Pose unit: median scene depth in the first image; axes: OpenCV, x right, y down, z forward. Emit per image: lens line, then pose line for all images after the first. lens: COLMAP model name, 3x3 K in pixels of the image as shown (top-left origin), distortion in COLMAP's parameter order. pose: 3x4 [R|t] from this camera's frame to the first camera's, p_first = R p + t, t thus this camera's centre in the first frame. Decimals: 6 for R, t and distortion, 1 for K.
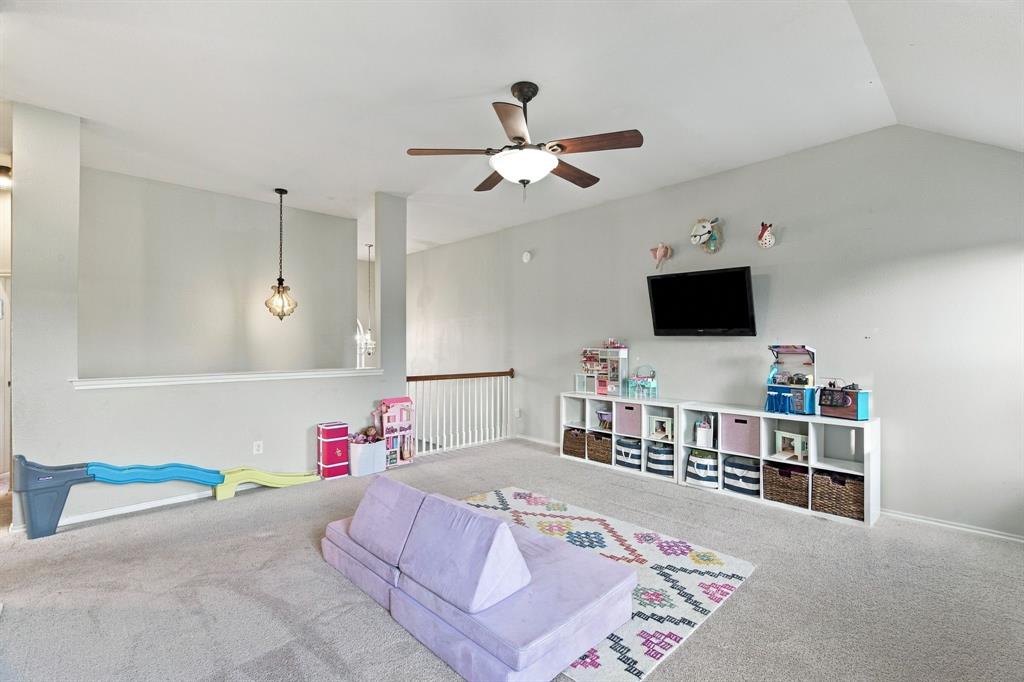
lens RADIAL K [[466.8, 0, 509.9], [0, 466.8, 343.2], [0, 0, 1]] dist [0.003936, 0.000956]
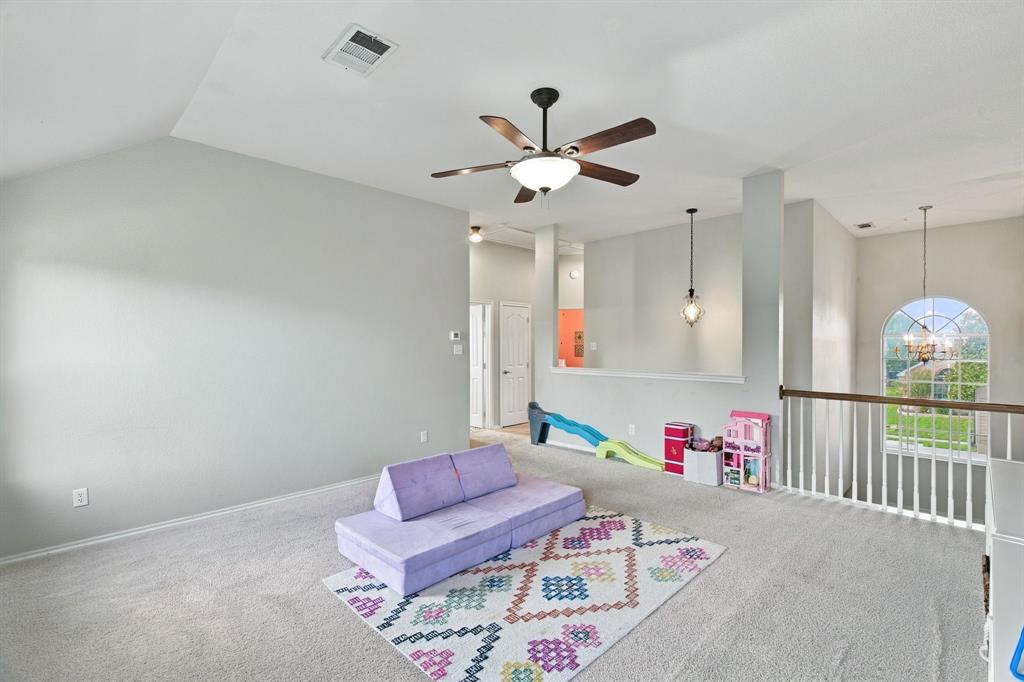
lens RADIAL K [[466.8, 0, 509.9], [0, 466.8, 343.2], [0, 0, 1]] dist [0.003936, 0.000956]
pose [[0.010907, 0.002762, -0.999937, 0.885890], [0.003638, 0.999989, 0.002802, -0.019477], [0.999934, -0.003668, 0.010897, 0.793004]]
